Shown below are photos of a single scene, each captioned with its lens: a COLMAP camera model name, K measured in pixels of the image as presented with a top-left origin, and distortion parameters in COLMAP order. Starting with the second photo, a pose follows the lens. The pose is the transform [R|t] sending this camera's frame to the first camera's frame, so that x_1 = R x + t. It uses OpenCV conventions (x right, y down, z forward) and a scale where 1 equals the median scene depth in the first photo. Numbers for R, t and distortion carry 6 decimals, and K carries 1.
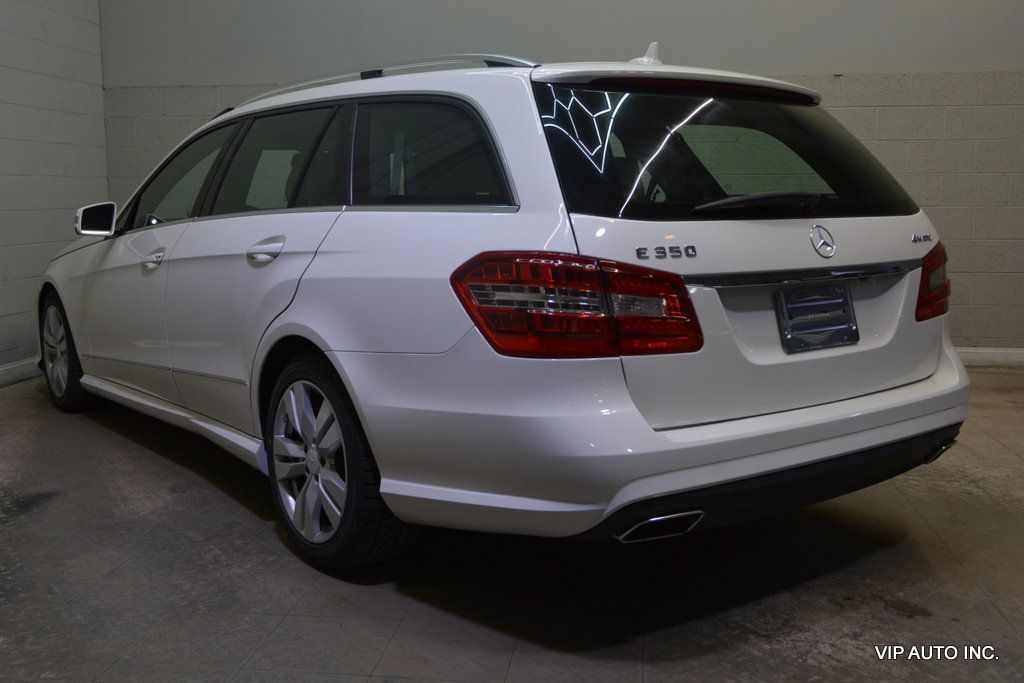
lens RADIAL K [[1029.5, 0, 512.0], [0, 1029.5, 341.5], [0, 0, 1]] dist [-0.006306, -0.005876]
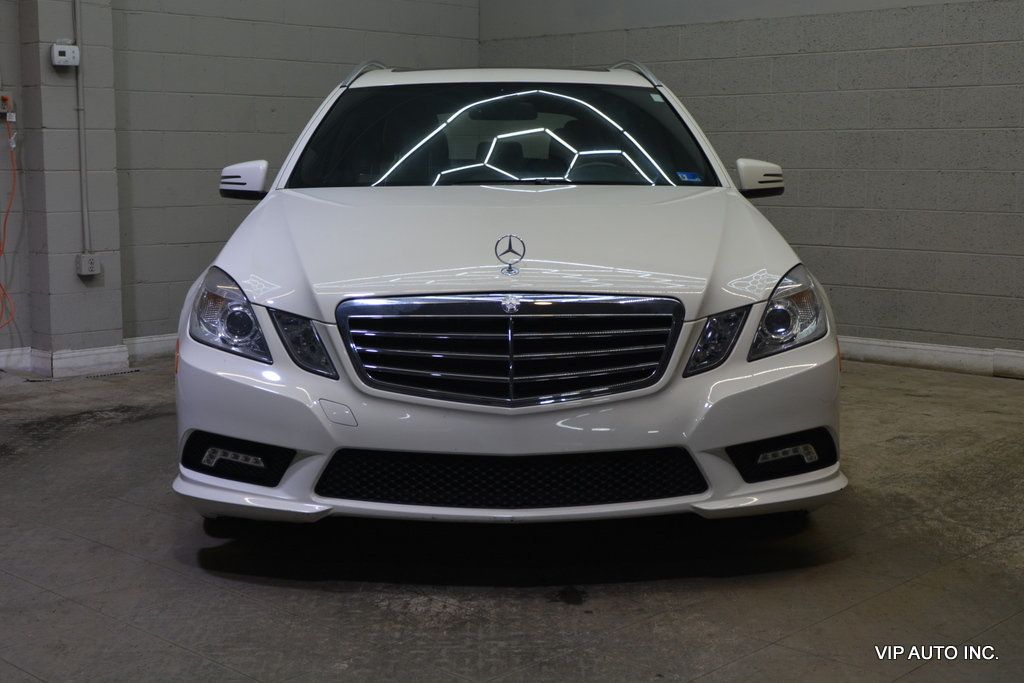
lens RADIAL K [[1386.9, 0, 512.0], [0, 1386.9, 341.5], [0, 0, 1]] dist [-0.005097, -0.006654]
pose [[0.807762, 0.080607, -0.583971, 1.033841], [-0.083969, 0.996239, 0.021365, 0.005728], [0.583497, 0.031778, 0.811493, -0.060880]]
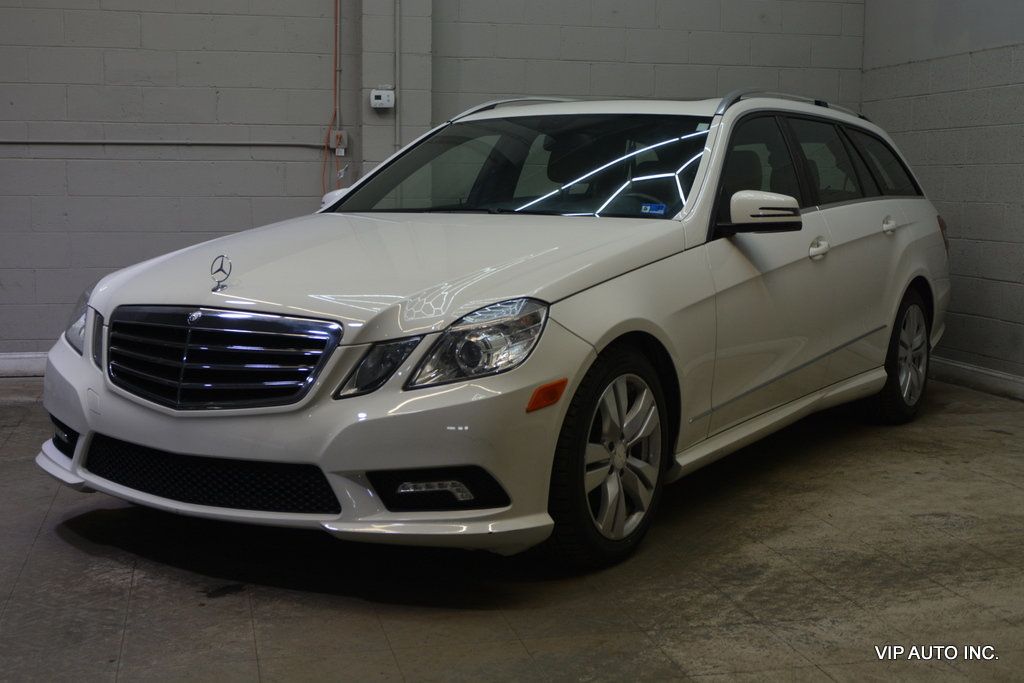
lens RADIAL K [[1342.4, 0, 512.0], [0, 1342.4, 341.5], [0, 0, 1]] dist [-0.008972, -0.007001]
pose [[0.354566, 0.112535, -0.928234, 1.642814], [-0.137825, 0.988177, 0.067156, -0.108011], [0.924818, 0.104123, 0.365884, 0.735978]]
